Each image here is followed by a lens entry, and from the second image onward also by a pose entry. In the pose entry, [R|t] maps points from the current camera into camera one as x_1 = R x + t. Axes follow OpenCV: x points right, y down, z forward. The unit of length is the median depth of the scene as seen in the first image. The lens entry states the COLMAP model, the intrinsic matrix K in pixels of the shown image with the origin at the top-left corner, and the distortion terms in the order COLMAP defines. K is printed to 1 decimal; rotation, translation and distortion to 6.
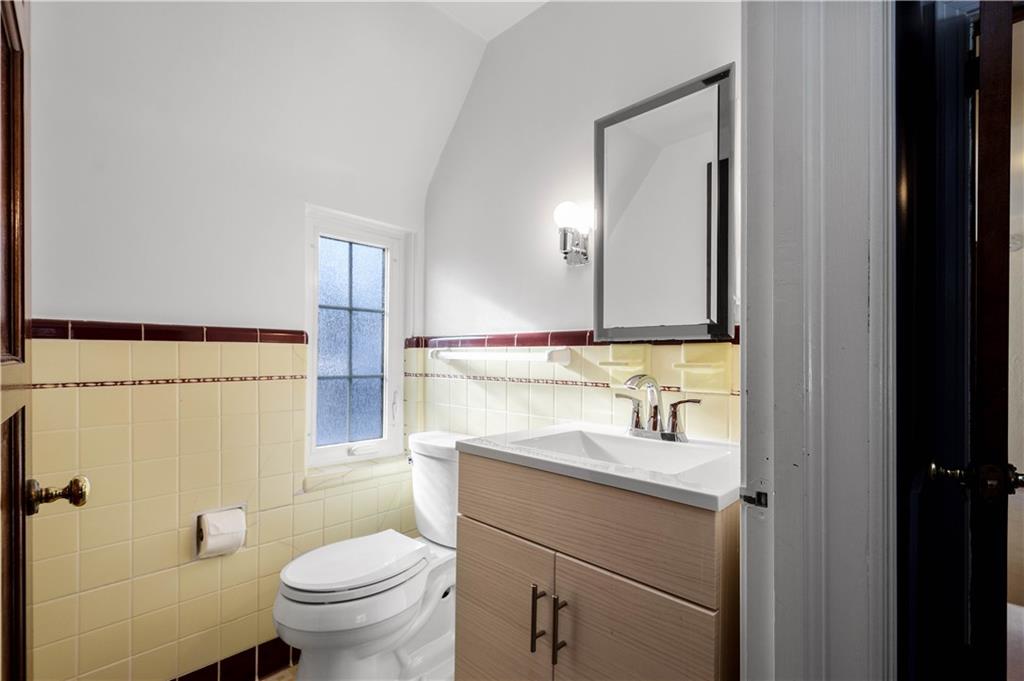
lens RADIAL K [[454.8, 0, 507.9], [0, 454.8, 350.4], [0, 0, 1]] dist [-0.000827, 0.027862]
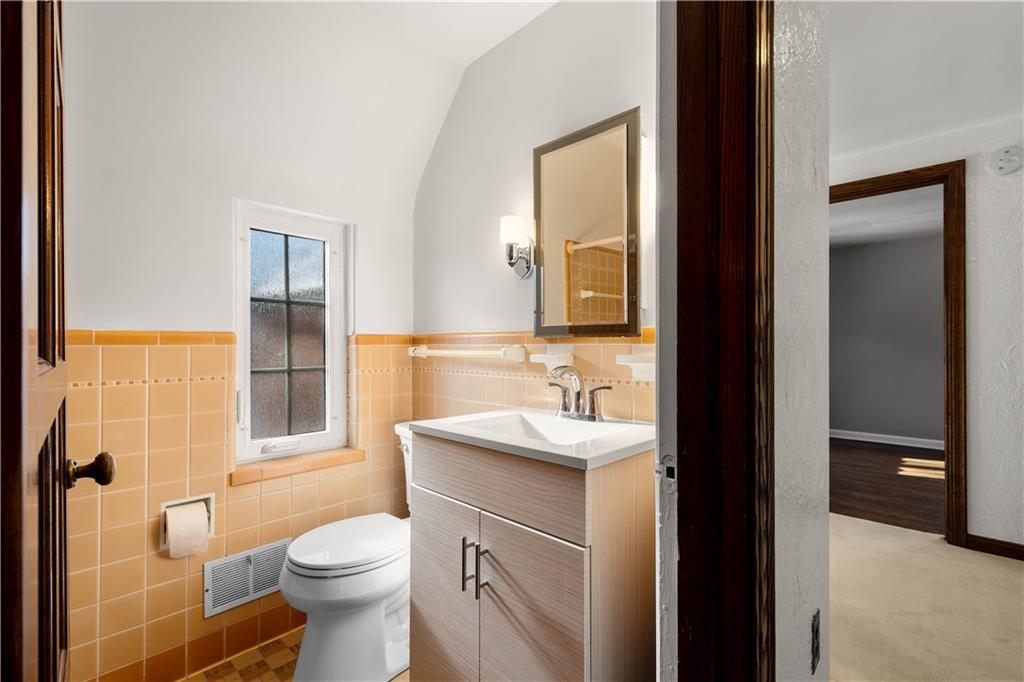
lens RADIAL K [[443.2, 0, 512.0], [0, 443.2, 347.6], [0, 0, 1]] dist [0.028066, -0.000111]
pose [[0.999540, -0.018521, -0.024007, 0.181408], [0.018575, 0.999825, 0.002048, -0.000327], [0.023965, -0.002493, 0.999710, -0.165444]]
